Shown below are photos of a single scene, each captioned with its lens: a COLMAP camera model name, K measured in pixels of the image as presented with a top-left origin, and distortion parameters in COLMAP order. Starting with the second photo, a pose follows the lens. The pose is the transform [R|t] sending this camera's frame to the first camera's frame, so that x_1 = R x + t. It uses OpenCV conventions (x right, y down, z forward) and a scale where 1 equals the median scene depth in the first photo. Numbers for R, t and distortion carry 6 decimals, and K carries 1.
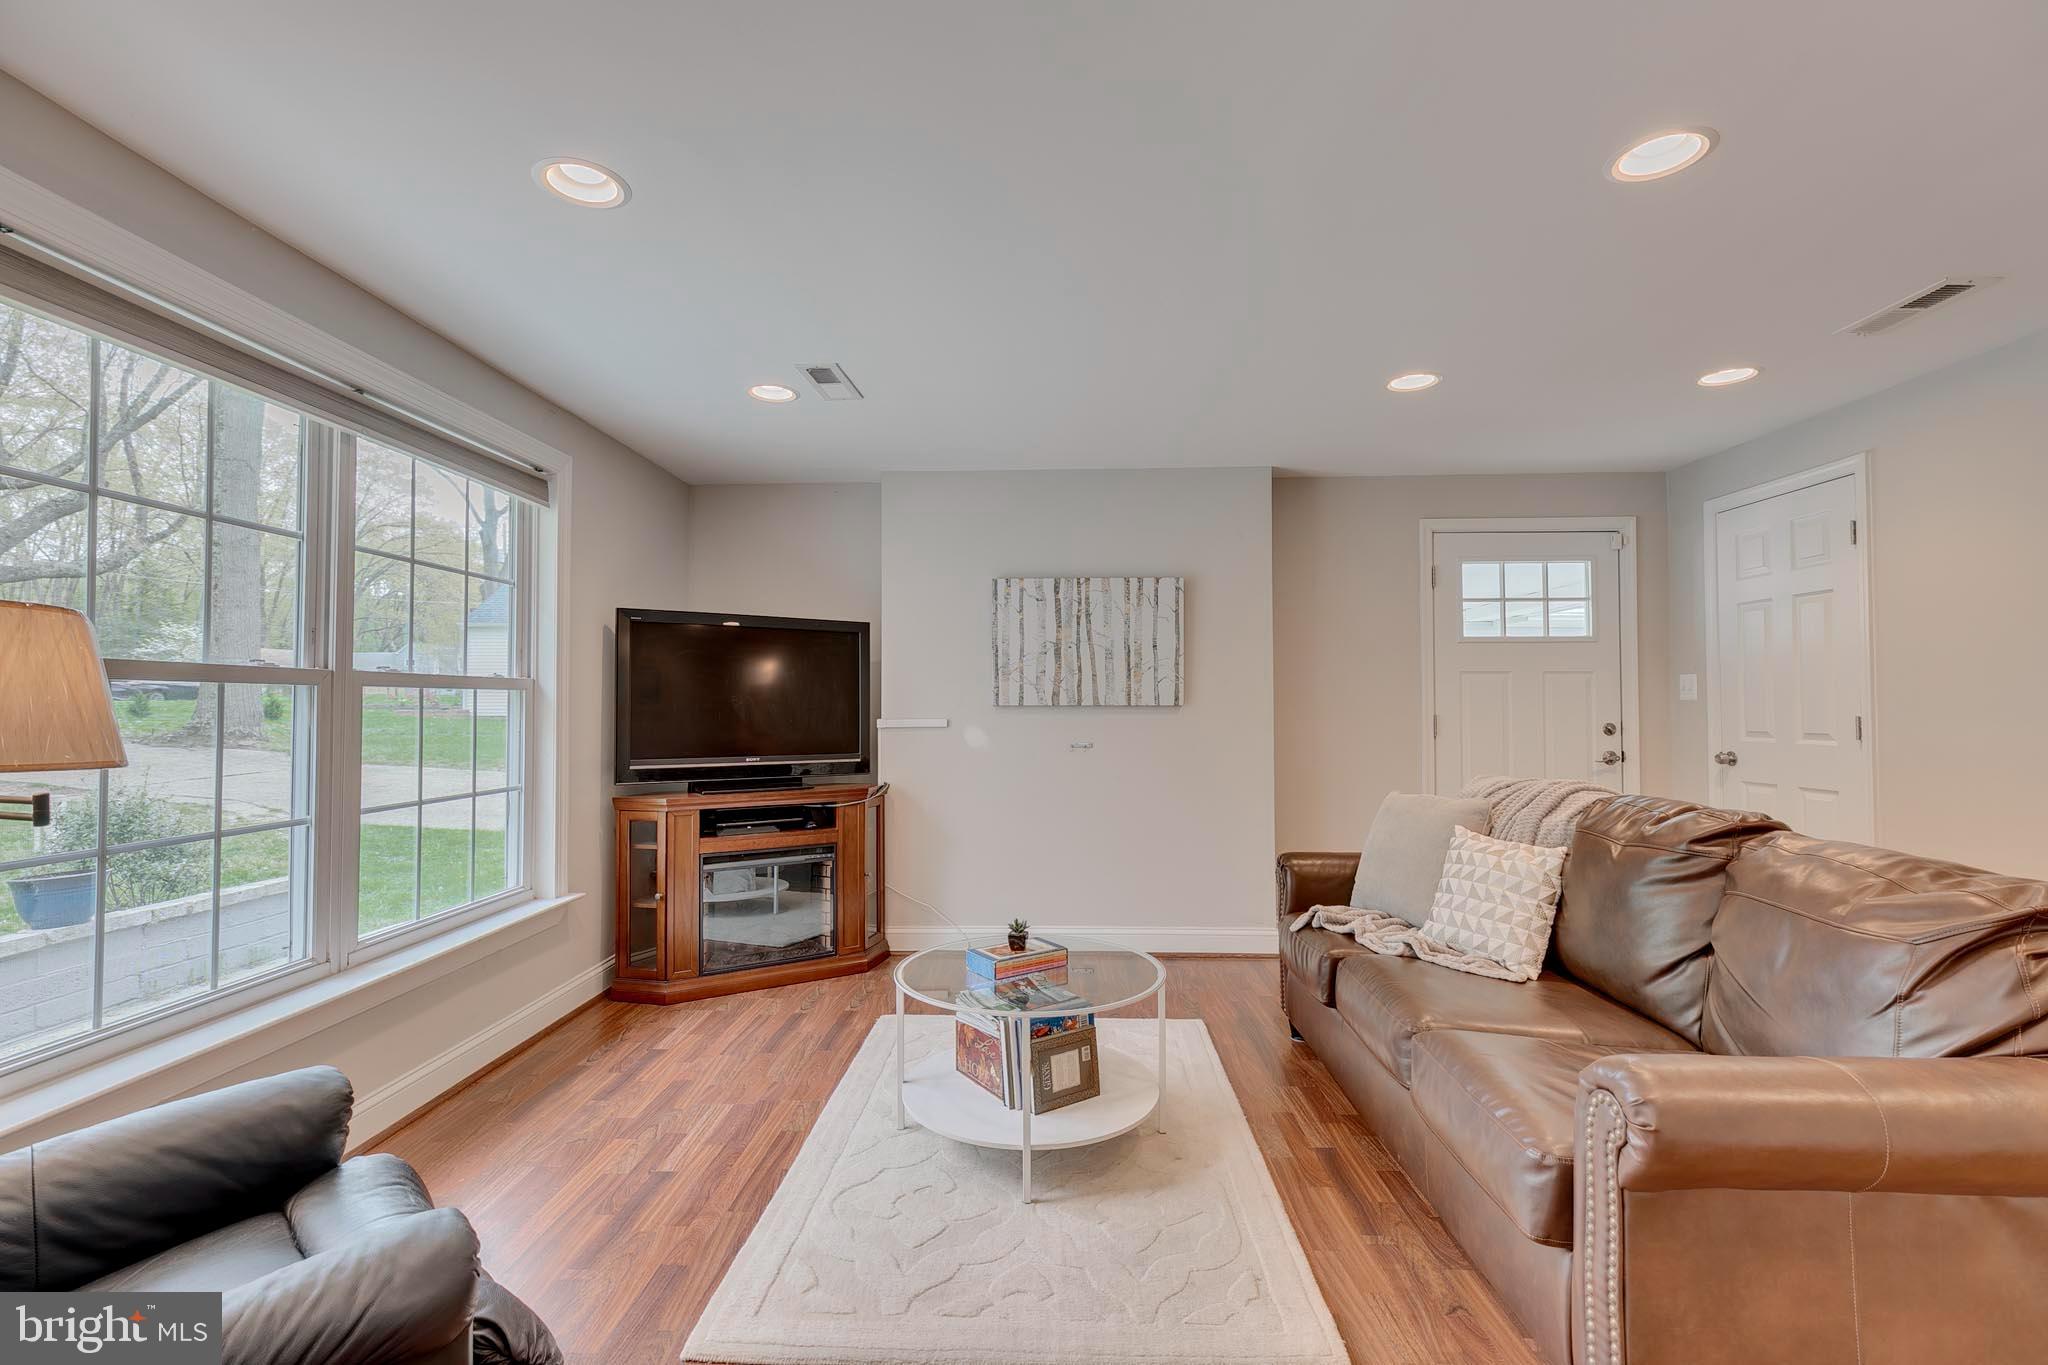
lens RADIAL K [[910.5, 0, 1020.6], [0, 910.5, 677.2], [0, 0, 1]] dist [0.010394, -0.002688]
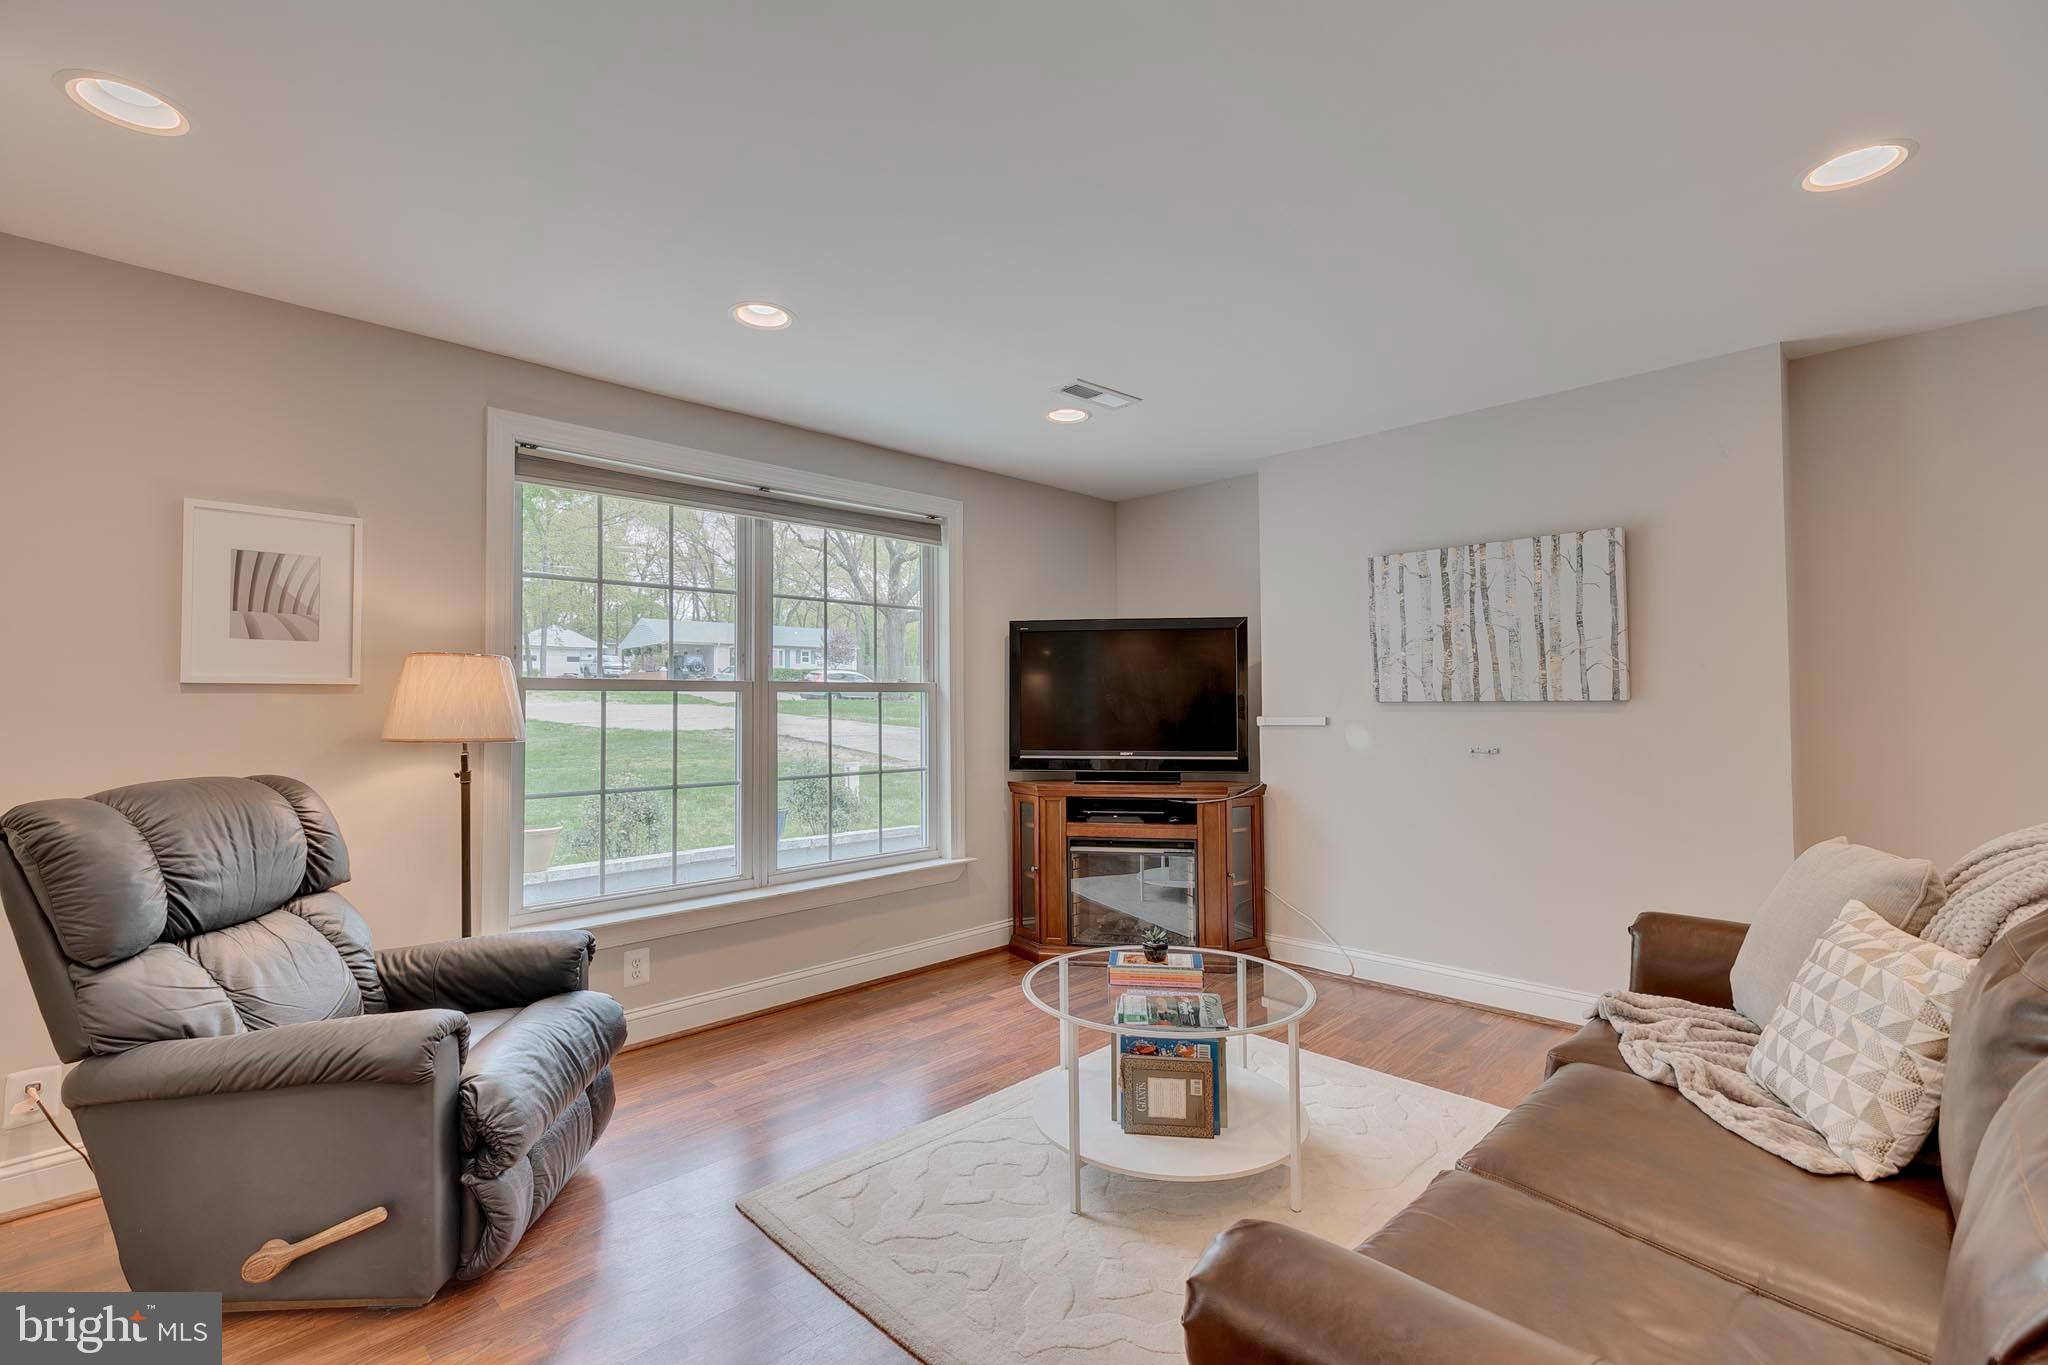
lens RADIAL K [[910.5, 0, 1027.6], [0, 910.5, 677.1], [0, 0, 1]] dist [0.010394, -0.002688]
pose [[0.732206, -0.024104, -0.680657, 0.350822], [0.026752, 0.999620, -0.006621, 0.004481], [0.680558, -0.013361, 0.732572, 0.139367]]
